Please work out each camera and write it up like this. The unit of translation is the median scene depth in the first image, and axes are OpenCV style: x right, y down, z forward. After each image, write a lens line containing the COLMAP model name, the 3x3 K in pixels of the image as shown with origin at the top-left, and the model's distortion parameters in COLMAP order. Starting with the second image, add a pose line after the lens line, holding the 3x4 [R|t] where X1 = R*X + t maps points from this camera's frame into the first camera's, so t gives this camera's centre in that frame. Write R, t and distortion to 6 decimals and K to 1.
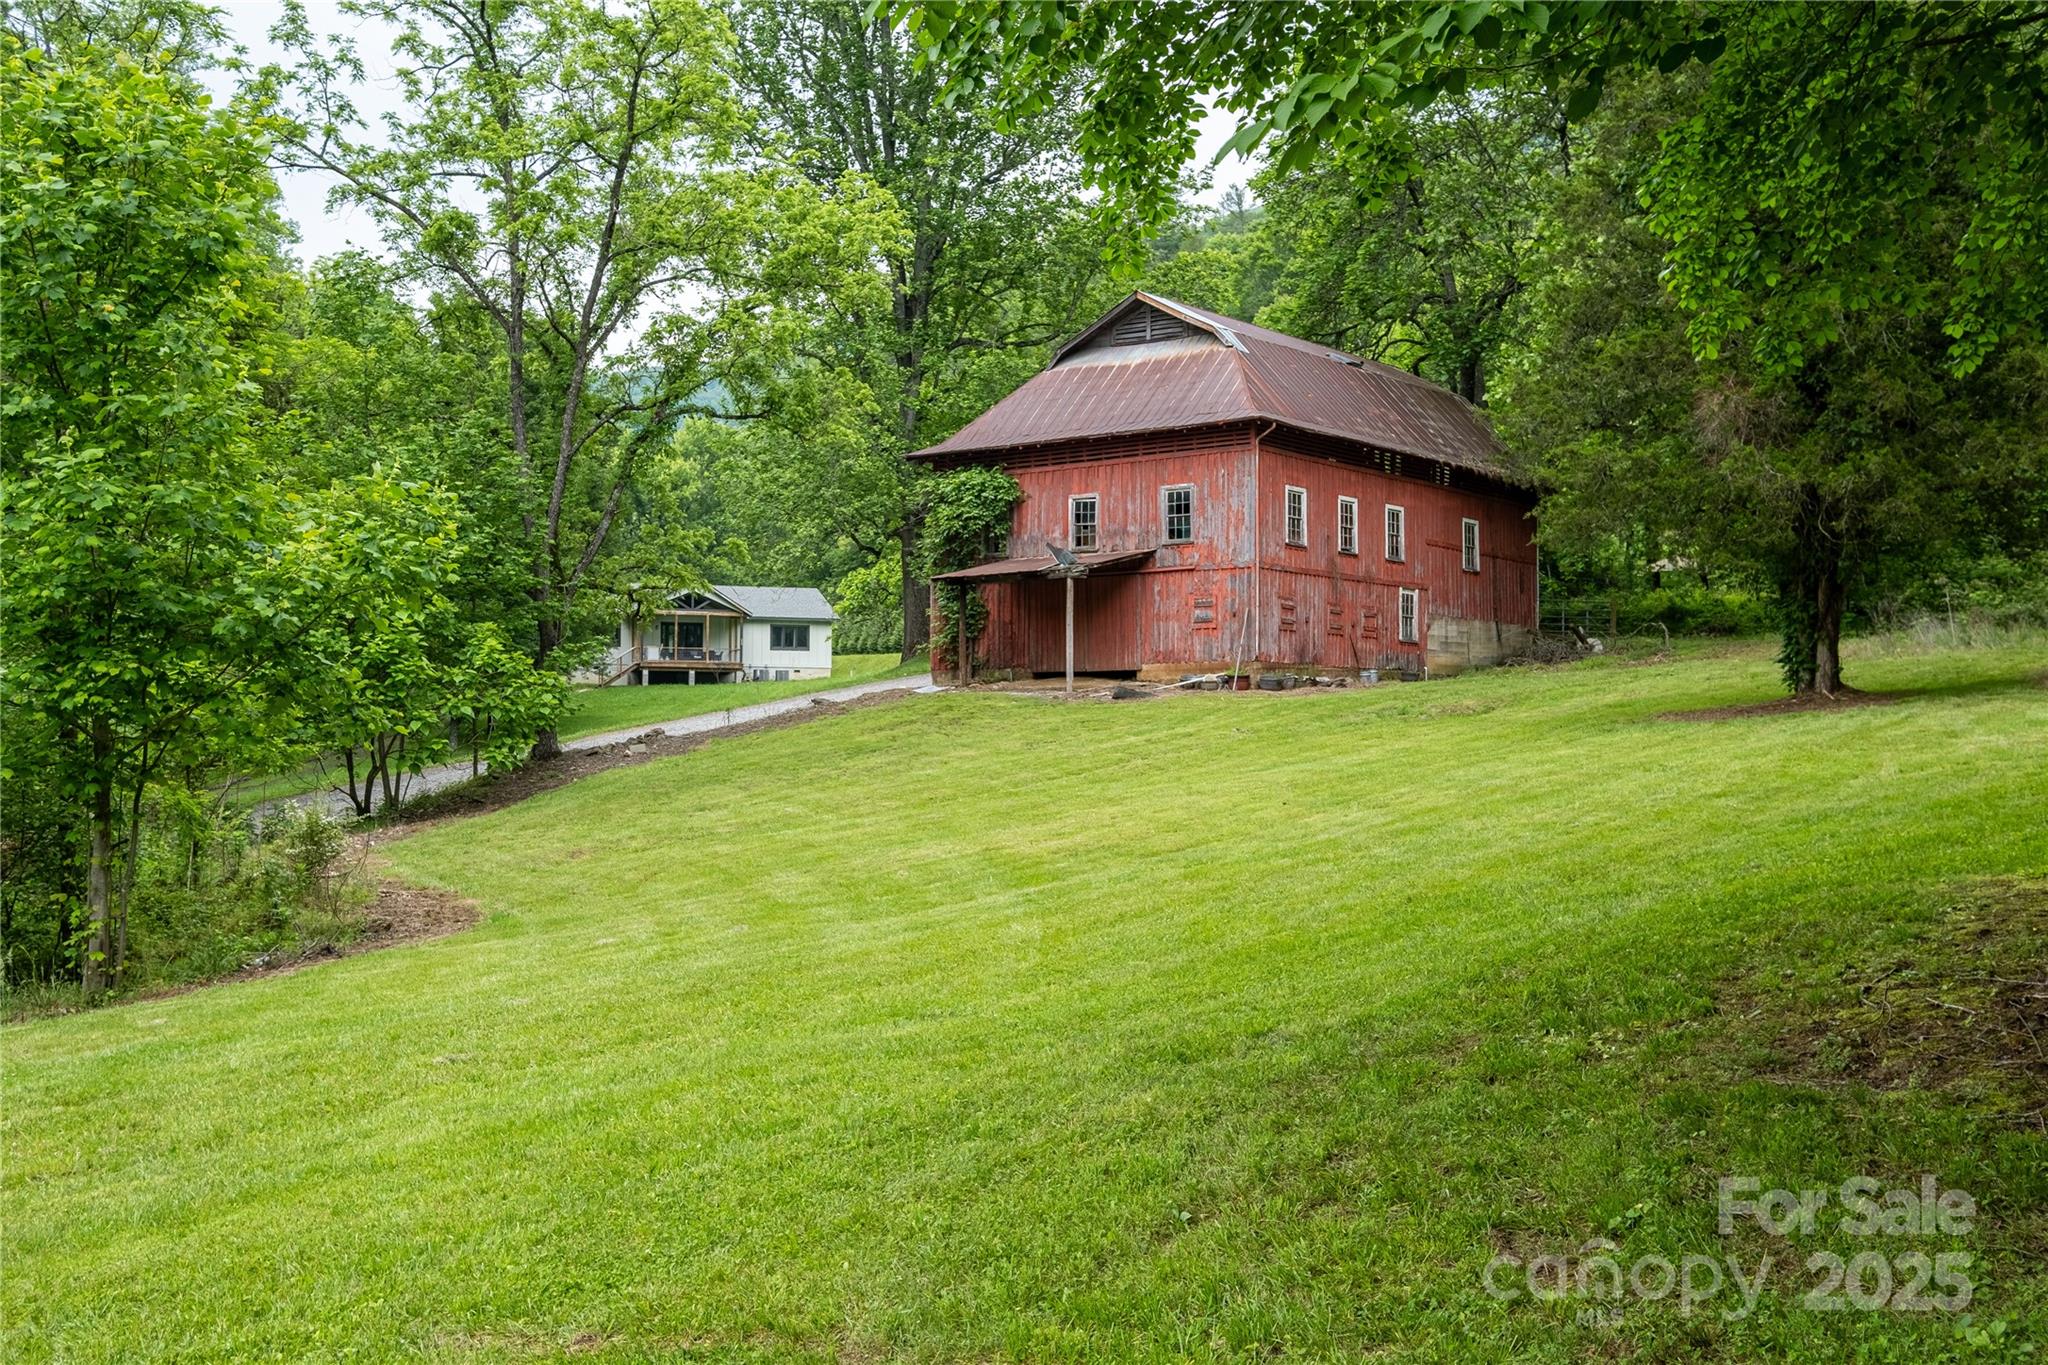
lens RADIAL K [[2169.0, 0, 1023.2], [0, 2169.0, 686.2], [0, 0, 1]] dist [0.000105, 0.000000]
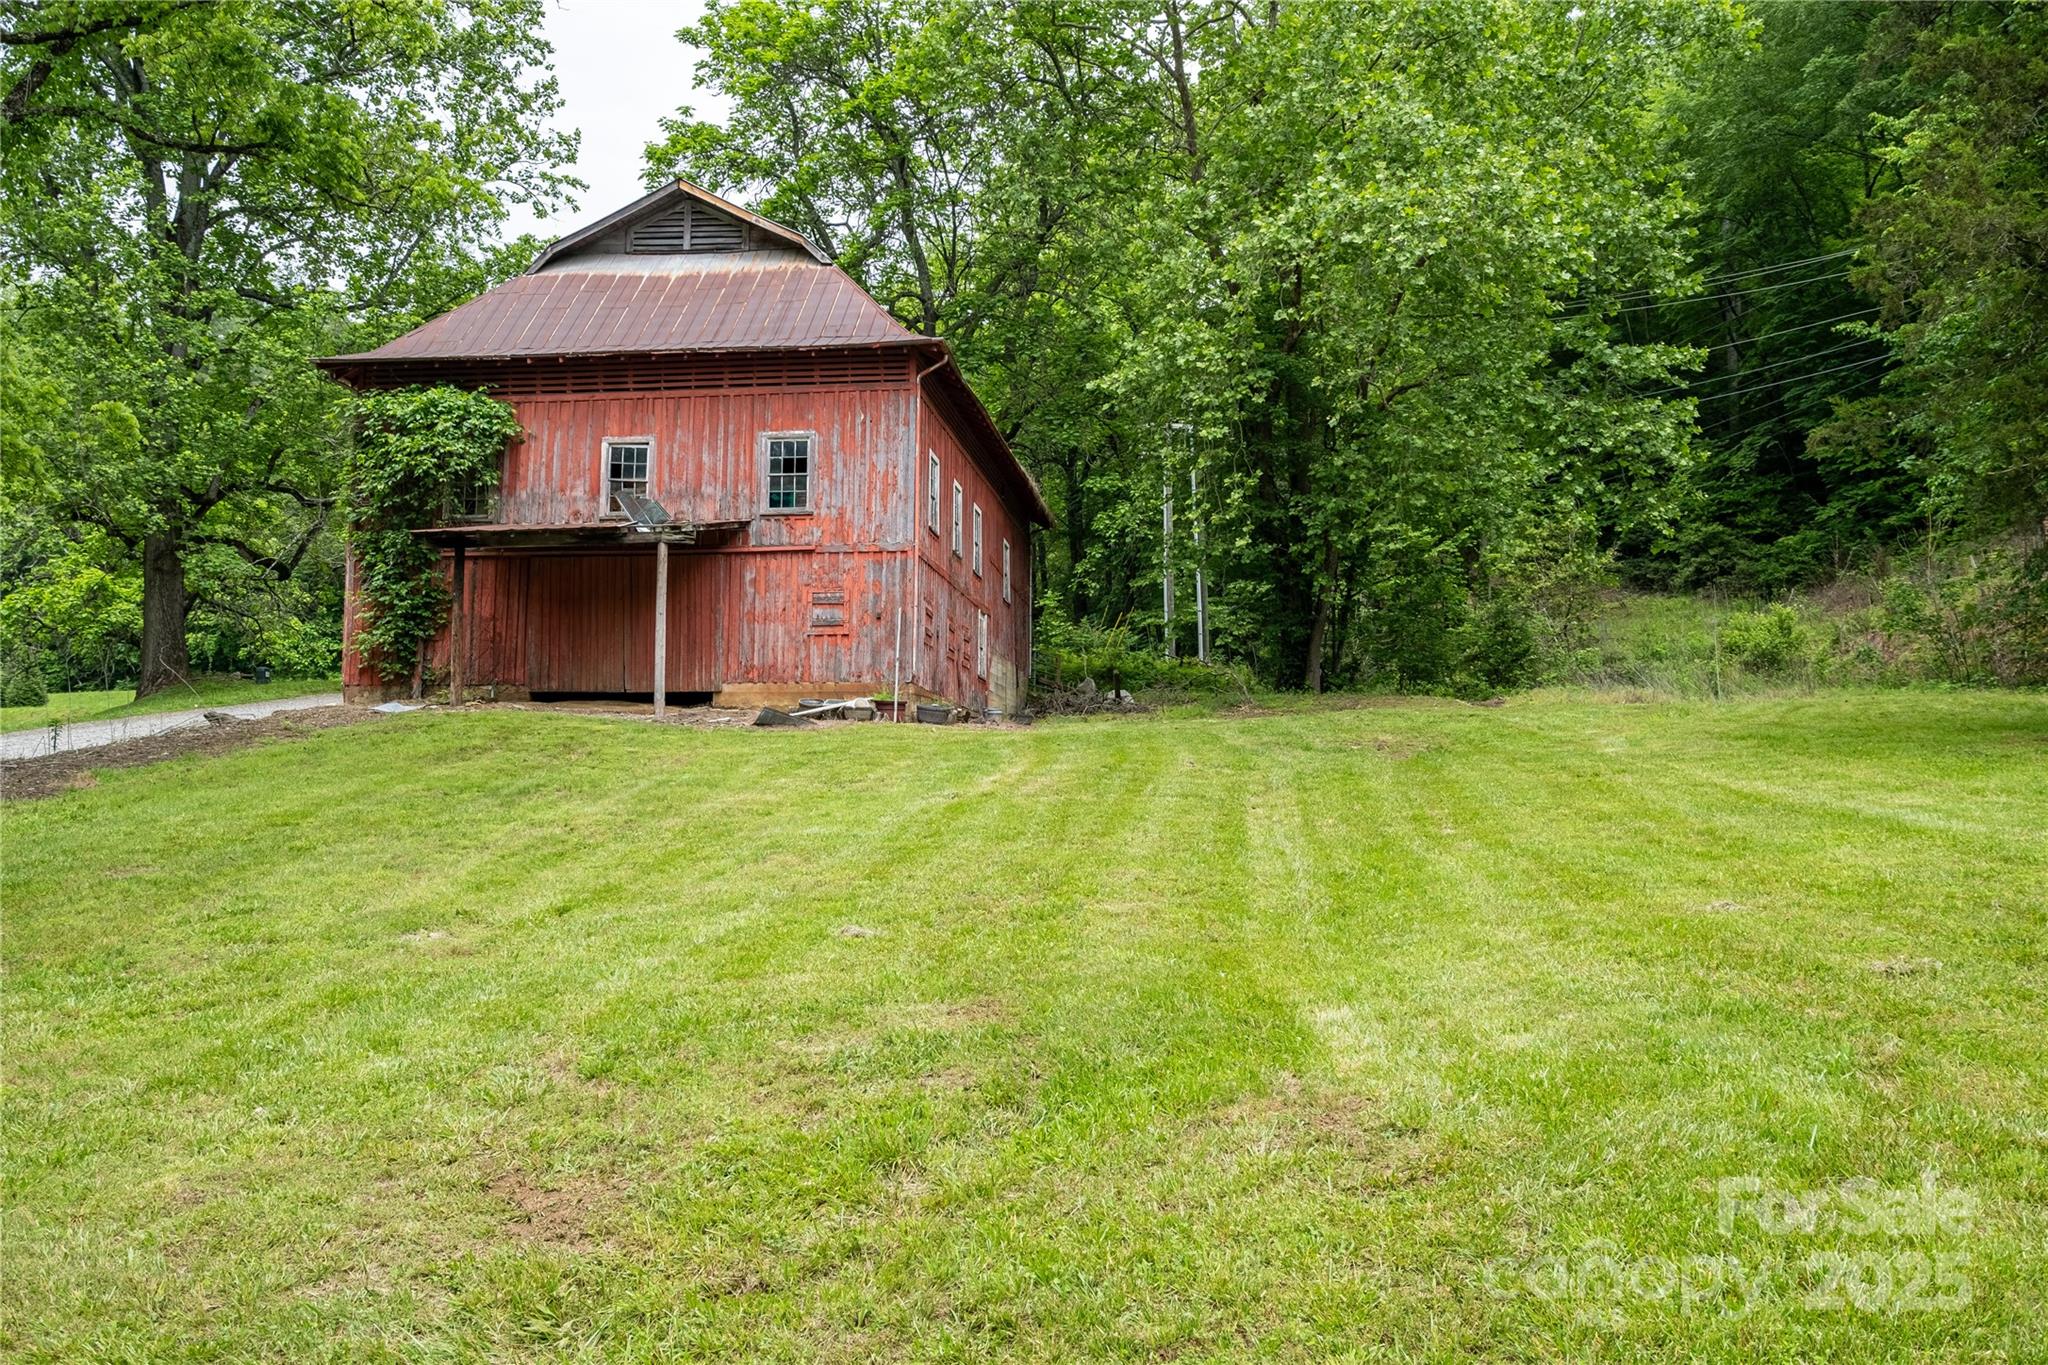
lens RADIAL K [[1702.8, 0, 1025.7], [0, 1702.8, 678.9], [0, 0, 1]] dist [-0.015524, -0.002226]
pose [[0.846137, 0.051243, 0.530496, -0.150566], [-0.017037, 0.997459, -0.069175, 0.024239], [-0.532693, 0.049493, 0.844860, 0.483579]]
